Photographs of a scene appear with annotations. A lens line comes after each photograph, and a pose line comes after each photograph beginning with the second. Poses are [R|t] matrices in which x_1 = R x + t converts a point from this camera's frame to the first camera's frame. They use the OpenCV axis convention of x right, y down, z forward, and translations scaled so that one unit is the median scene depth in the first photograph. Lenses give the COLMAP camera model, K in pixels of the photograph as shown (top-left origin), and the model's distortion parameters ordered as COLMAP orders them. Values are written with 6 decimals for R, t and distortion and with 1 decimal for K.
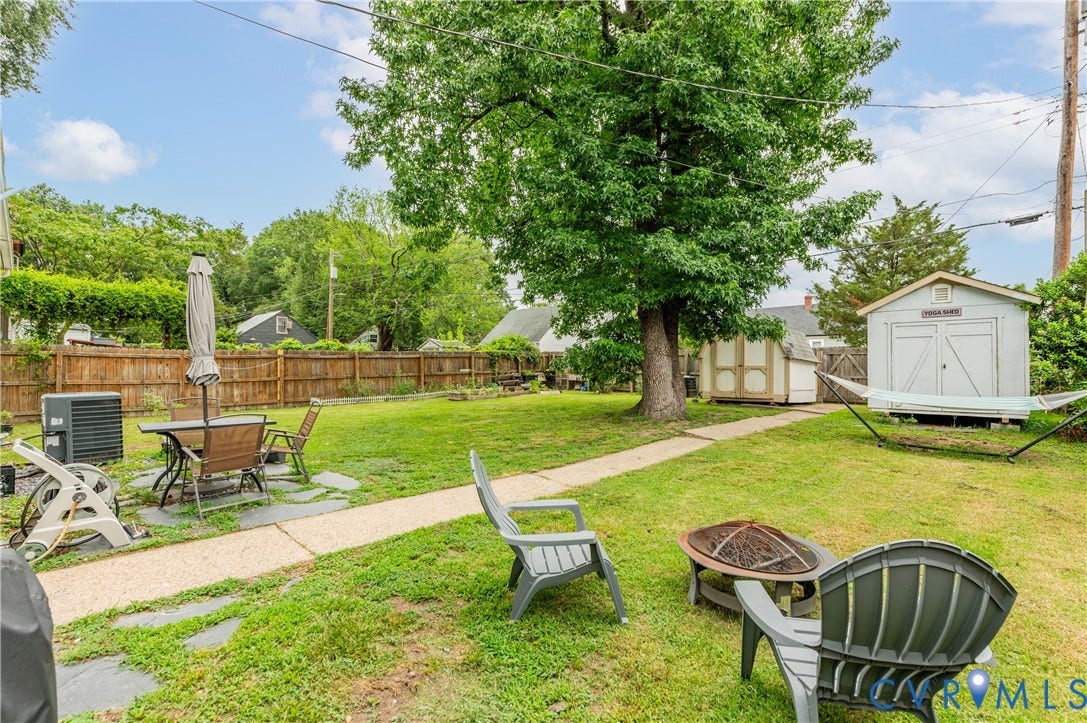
lens RADIAL K [[485.9, 0, 543.5], [0, 485.9, 361.5], [0, 0, 1]] dist [0.001937, 0.000368]
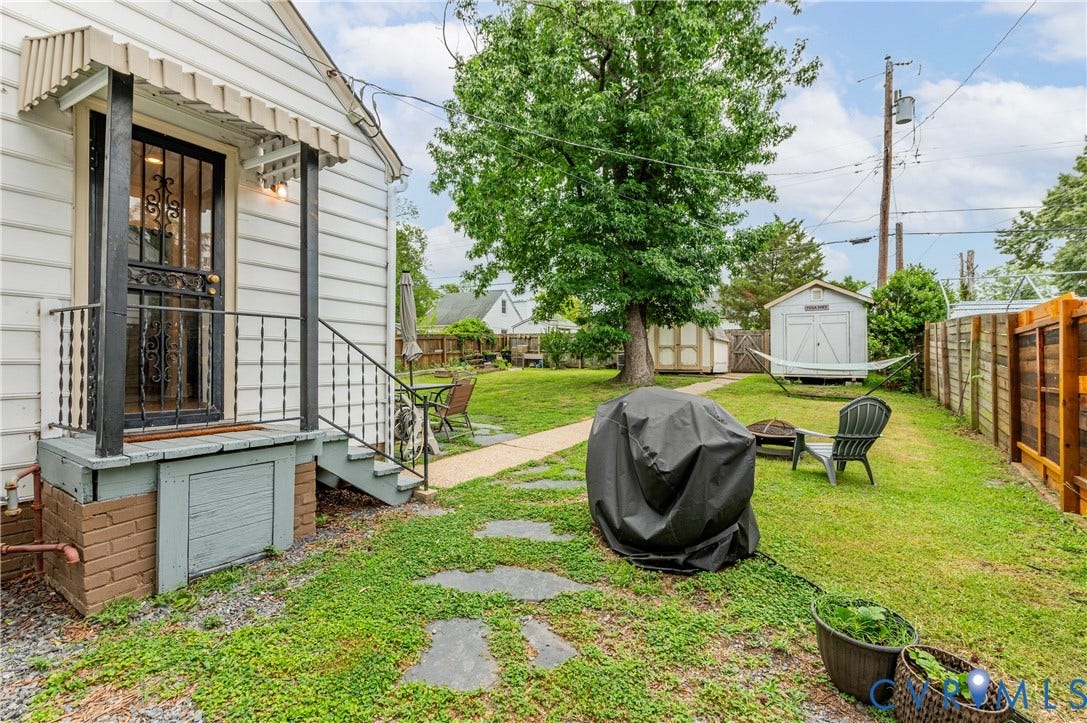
lens RADIAL K [[479.9, 0, 549.6], [0, 479.9, 347.9], [0, 0, 1]] dist [0.004658, -0.000590]
pose [[0.975741, -0.009048, 0.218741, -0.272421], [0.006391, 0.999897, 0.012855, -0.002179], [-0.218835, -0.011145, 0.975698, -0.227271]]
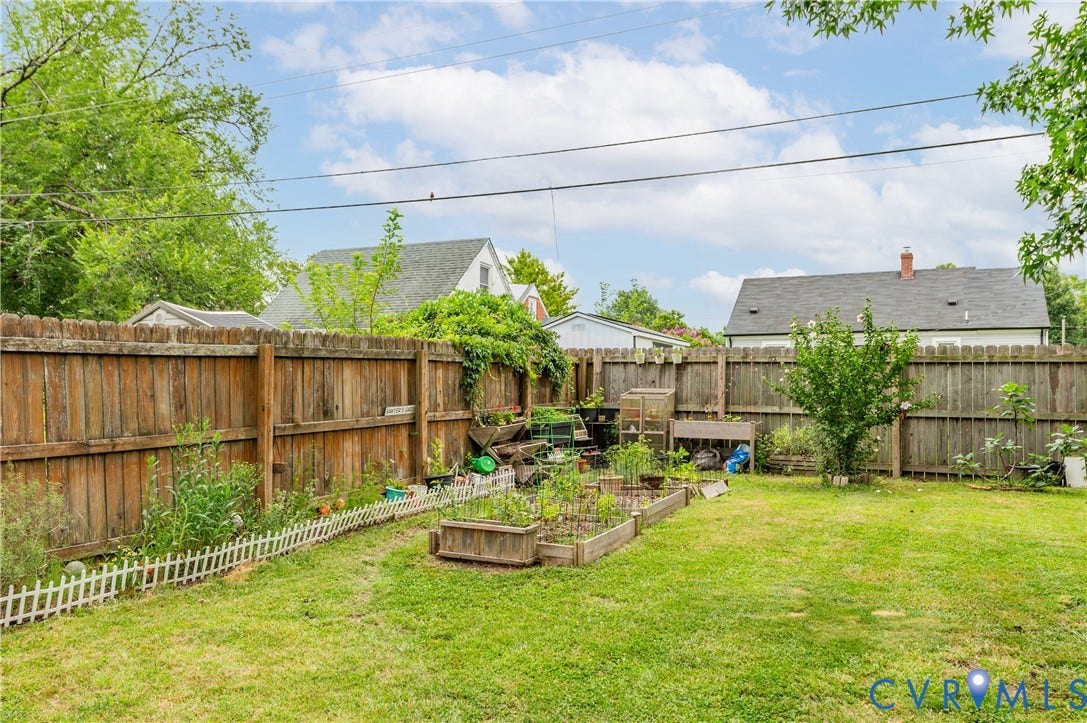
lens RADIAL K [[865.1, 0, 541.8], [0, 865.1, 389.2], [0, 0, 1]] dist [-0.000114, -0.001161]
pose [[0.952432, 0.001992, 0.304744, -0.405868], [-0.005302, 0.999936, 0.010035, 0.003054], [-0.304704, -0.011173, 0.952382, 0.961660]]
